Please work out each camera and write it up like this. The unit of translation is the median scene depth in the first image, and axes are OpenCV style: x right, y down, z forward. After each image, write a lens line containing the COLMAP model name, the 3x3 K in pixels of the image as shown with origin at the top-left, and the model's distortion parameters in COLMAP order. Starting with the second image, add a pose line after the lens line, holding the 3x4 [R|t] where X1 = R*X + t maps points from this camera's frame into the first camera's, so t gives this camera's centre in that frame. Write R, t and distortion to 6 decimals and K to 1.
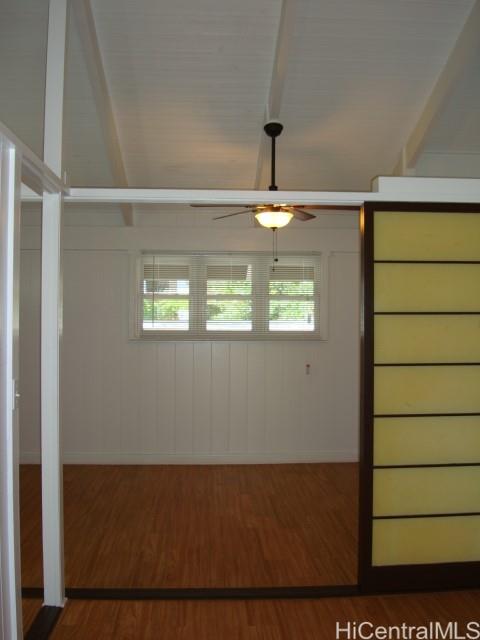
lens RADIAL K [[682.7, 0, 240.0], [0, 682.7, 320.0], [0, 0, 1]] dist [-0.139477, 0.023779]
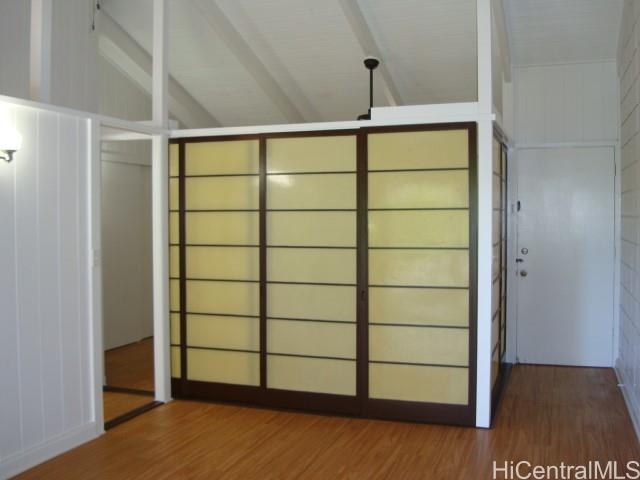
lens RADIAL K [[682.7, 0, 320.0], [0, 682.7, 240.0], [0, 0, 1]] dist [-0.139477, 0.023779]
pose [[0.922931, 0.005272, -0.384928, 0.635818], [0.008000, 0.999428, 0.032869, 0.004532], [0.384881, -0.033415, 0.922361, -0.290518]]
